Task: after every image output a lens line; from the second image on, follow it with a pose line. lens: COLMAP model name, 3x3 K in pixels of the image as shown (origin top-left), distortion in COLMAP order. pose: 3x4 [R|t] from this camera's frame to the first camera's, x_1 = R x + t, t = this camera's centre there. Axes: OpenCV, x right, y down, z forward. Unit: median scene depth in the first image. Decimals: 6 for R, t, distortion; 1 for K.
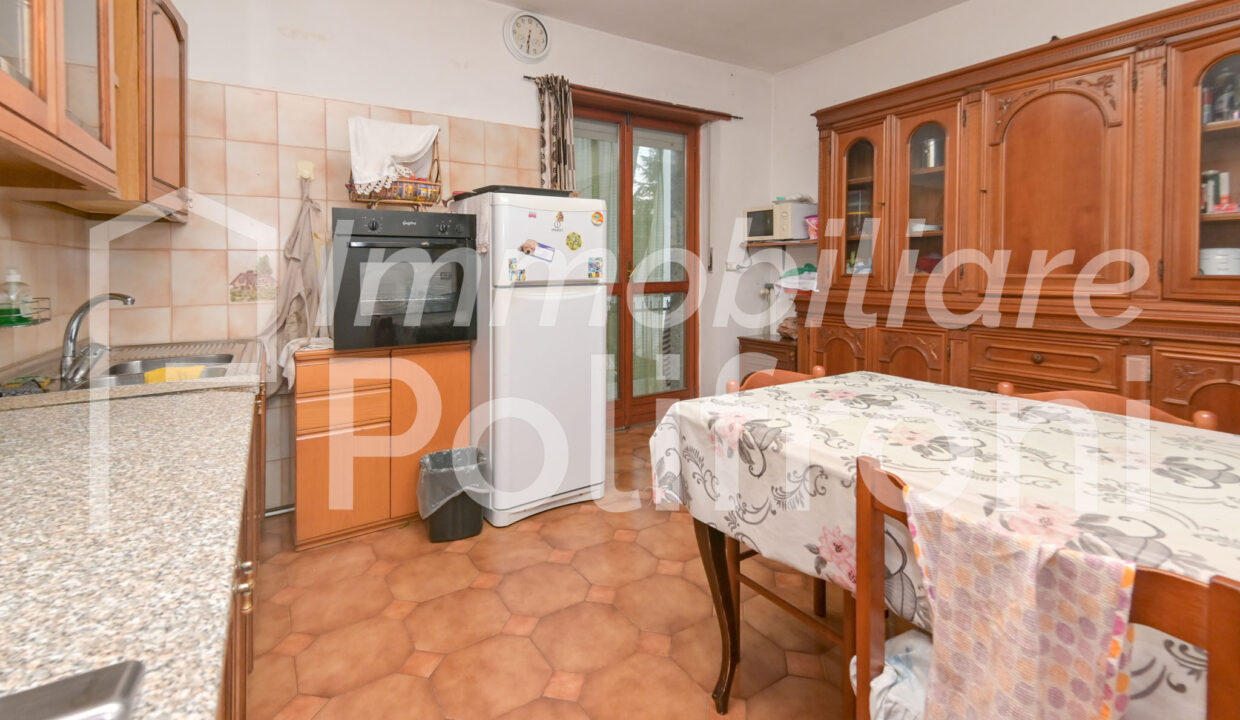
lens RADIAL K [[543.0, 0, 627.2], [0, 543.0, 279.4], [0, 0, 1]] dist [0.011003, -0.004140]
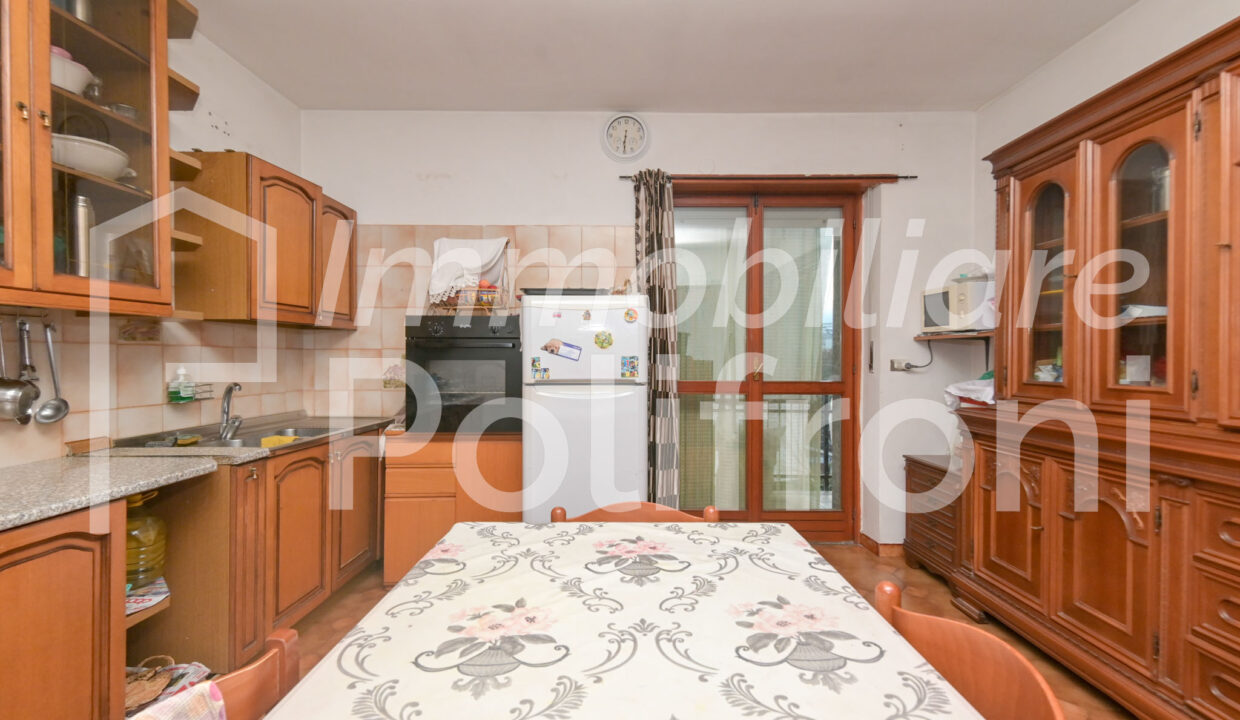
lens RADIAL K [[543.0, 0, 615.7], [0, 543.0, 351.7], [0, 0, 1]] dist [0.011003, -0.004140]
pose [[0.845919, 0.003301, -0.533301, 0.383185], [-0.020126, 0.999466, -0.025737, -0.021123], [0.532931, 0.032505, 0.845534, 0.161414]]
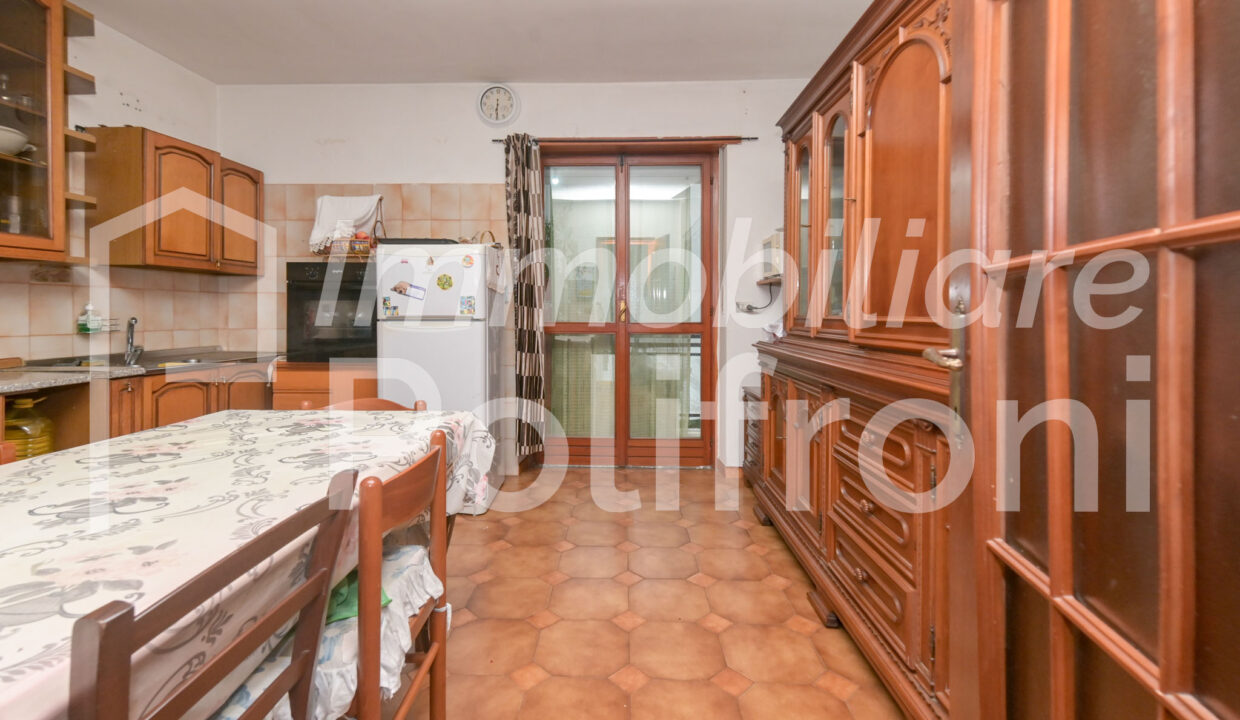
lens RADIAL K [[543.0, 0, 596.1], [0, 543.0, 304.5], [0, 0, 1]] dist [0.011003, -0.004140]
pose [[0.827540, 0.003275, -0.561398, 0.706348], [-0.020673, 0.999483, -0.024642, -0.000891], [0.561026, 0.031998, 0.827179, 0.198946]]
